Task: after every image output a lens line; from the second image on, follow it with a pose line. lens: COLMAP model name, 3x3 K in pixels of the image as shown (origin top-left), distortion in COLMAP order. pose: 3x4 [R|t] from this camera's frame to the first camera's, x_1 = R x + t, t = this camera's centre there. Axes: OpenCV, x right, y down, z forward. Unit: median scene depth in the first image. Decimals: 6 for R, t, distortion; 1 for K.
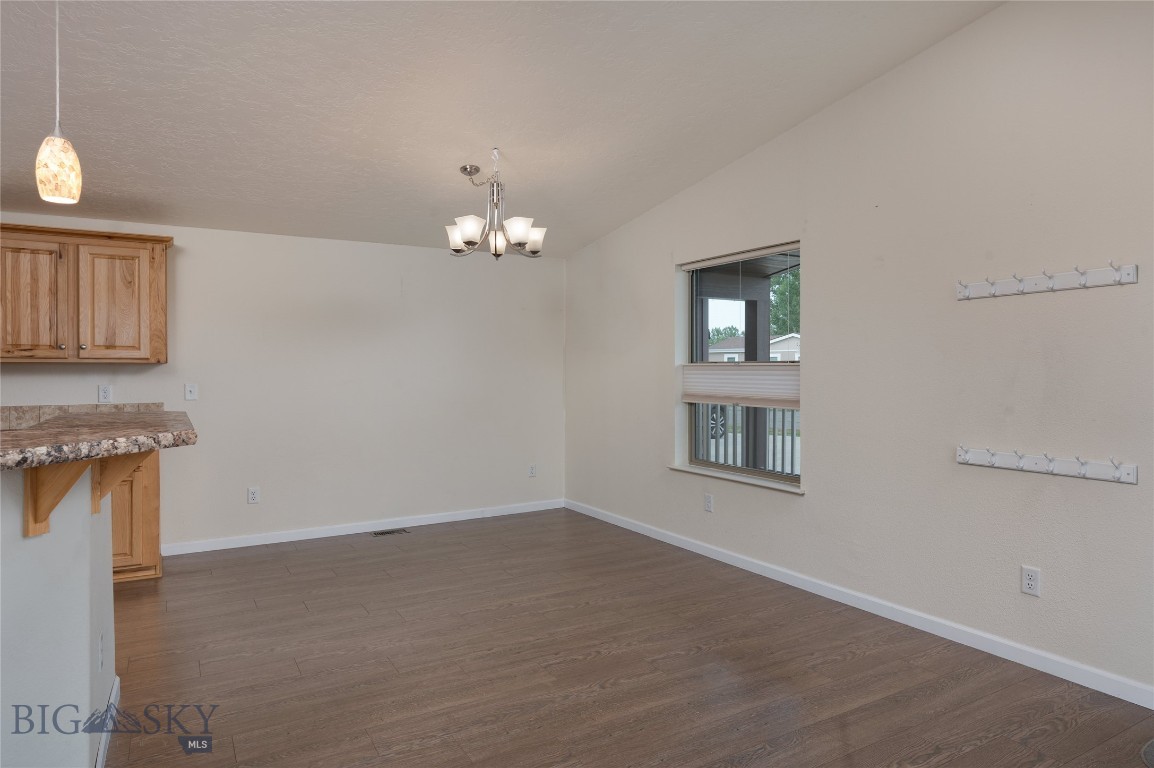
lens RADIAL K [[683.8, 0, 574.3], [0, 683.8, 363.3], [0, 0, 1]] dist [-0.000799, -0.000099]
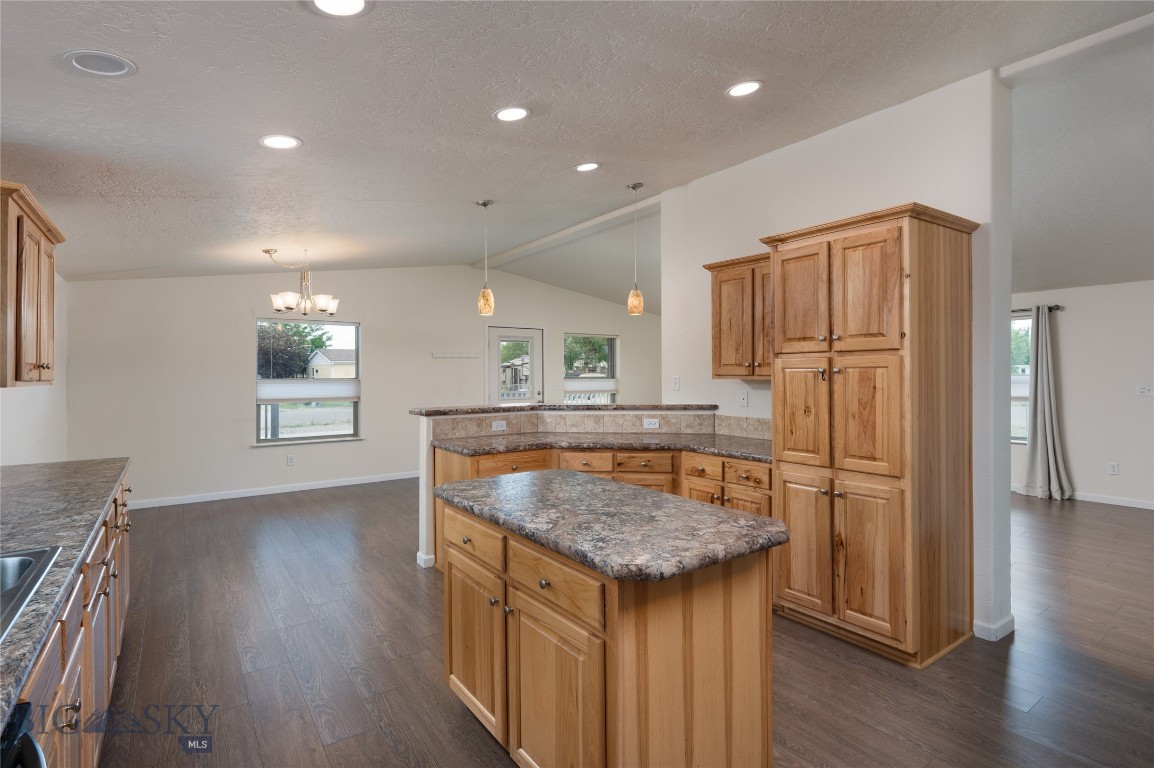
lens RADIAL K [[573.3, 0, 578.1], [0, 573.3, 373.8], [0, 0, 1]] dist [-0.000773, -0.000141]
pose [[-0.110657, -0.000116, 0.993859, -1.467475], [0.003303, 0.999994, 0.000484, -0.013818], [-0.993853, 0.003336, -0.110656, 0.455207]]
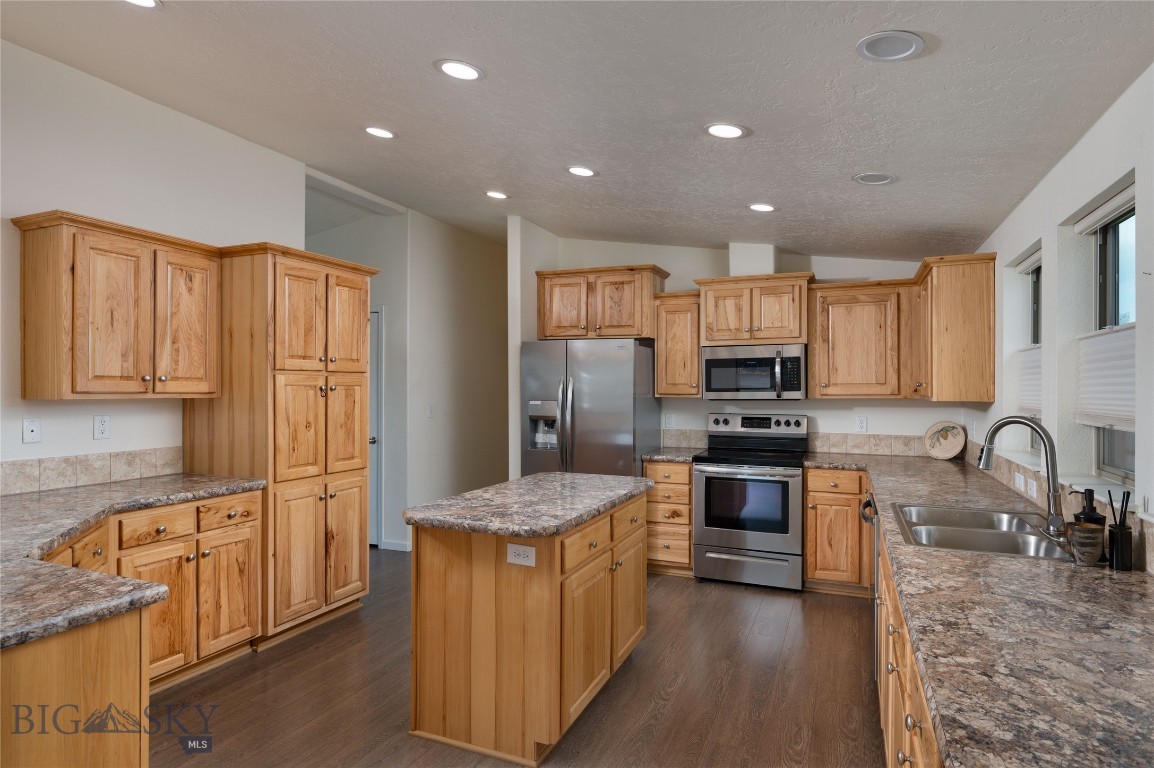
lens RADIAL K [[635.4, 0, 577.0], [0, 635.4, 384.0], [0, 0, 1]] dist [0.000008, 0.000657]
pose [[-0.790633, -0.007539, -0.612244, -0.550229], [-0.004233, 0.999968, -0.006847, -0.017088], [0.612276, -0.002822, -0.790639, 0.970432]]
